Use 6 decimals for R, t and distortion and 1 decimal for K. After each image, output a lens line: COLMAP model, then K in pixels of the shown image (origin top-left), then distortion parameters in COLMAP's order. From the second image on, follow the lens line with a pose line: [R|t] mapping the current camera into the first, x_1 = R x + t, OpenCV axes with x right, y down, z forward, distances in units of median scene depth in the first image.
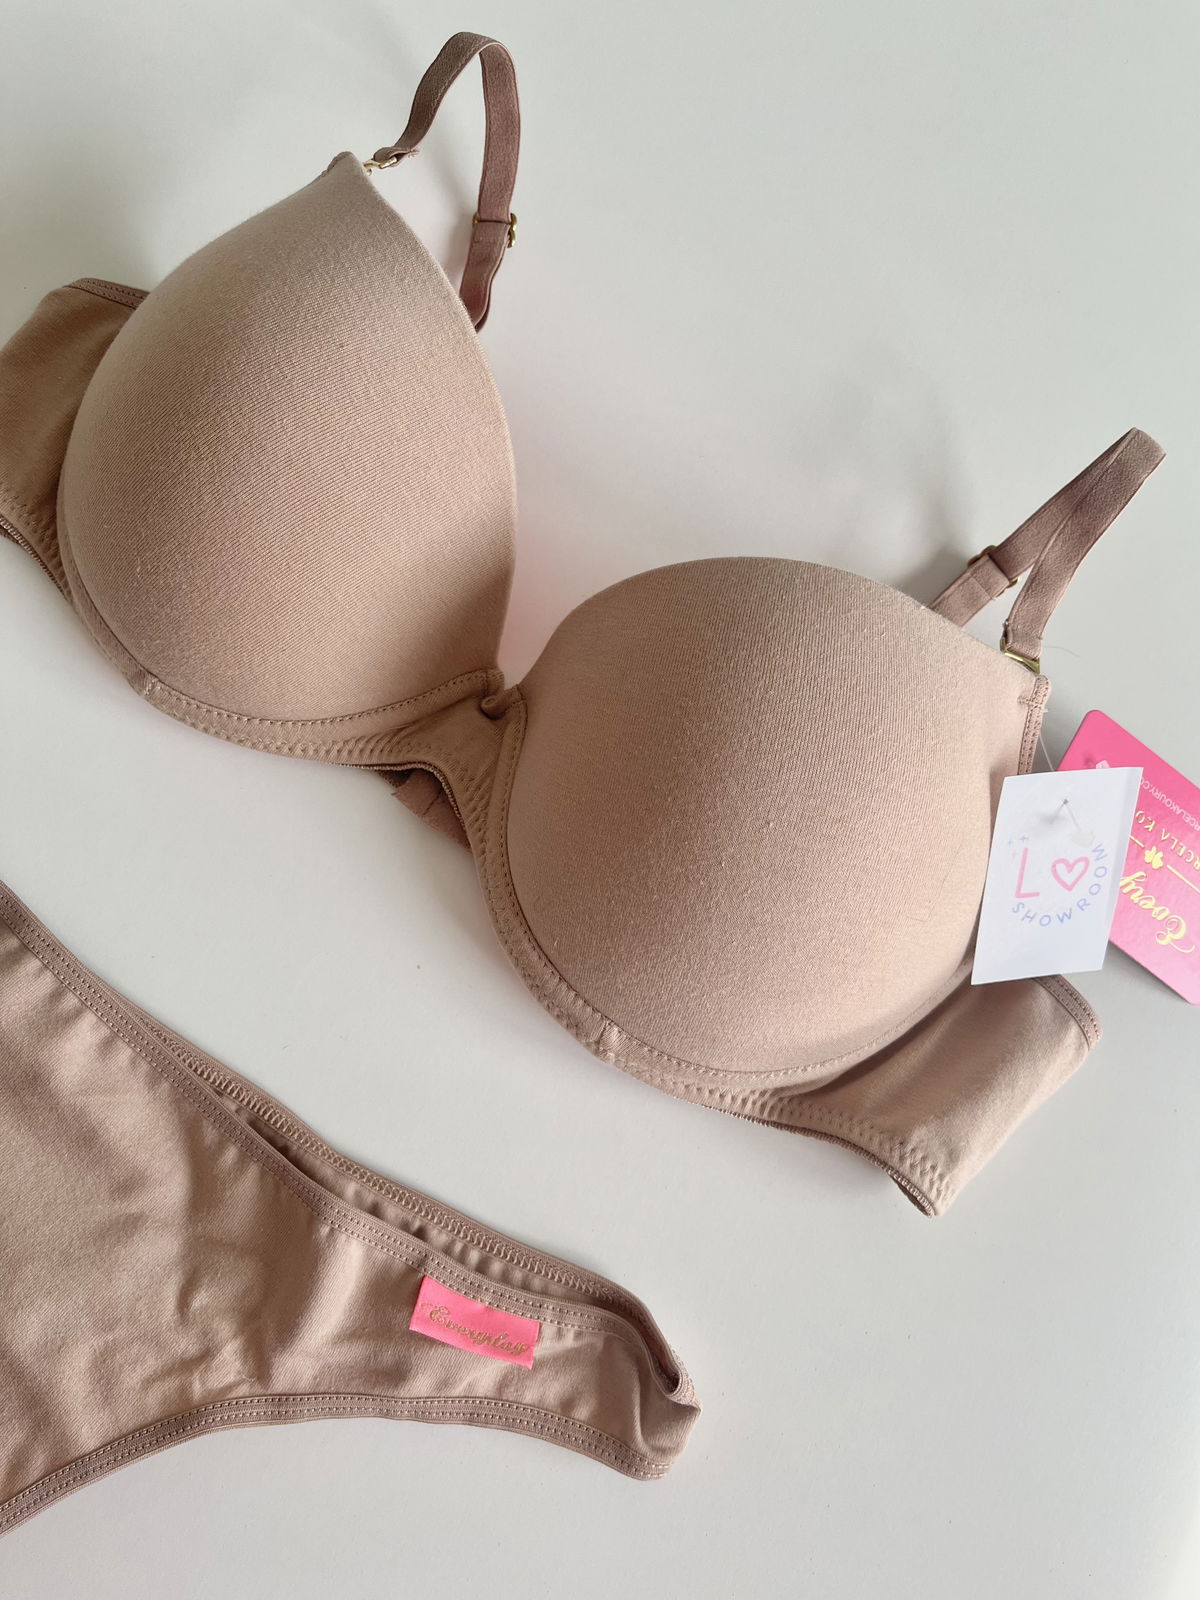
lens RADIAL K [[1264.9, 0, 600.4], [0, 1264.9, 793.3], [0, 0, 1]] dist [0.036772, -0.079369]
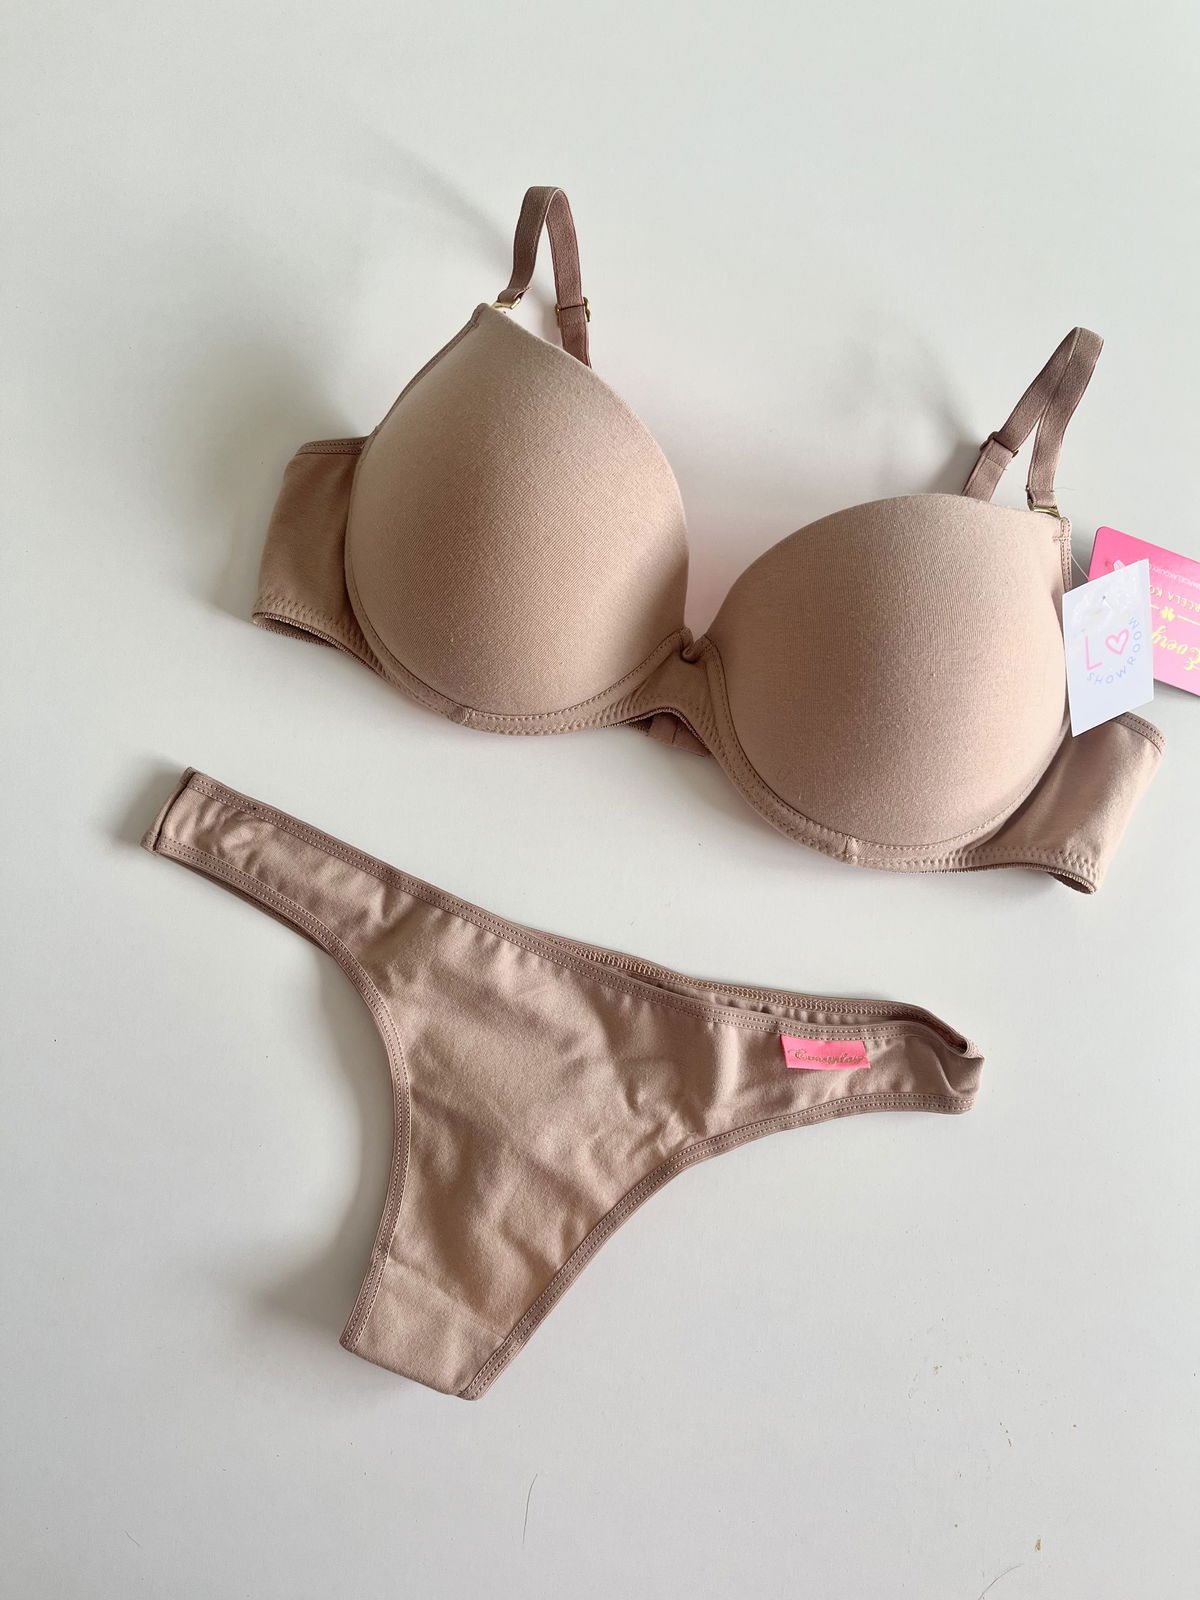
lens RADIAL K [[1236.6, 0, 605.9], [0, 1236.6, 795.9], [0, 0, 1]] dist [0.038186, -0.065817]
pose [[0.951422, -0.307782, 0.008136, -0.254805], [0.305782, 0.947666, 0.091793, -0.081500], [-0.035963, -0.084845, 0.995745, -0.412323]]
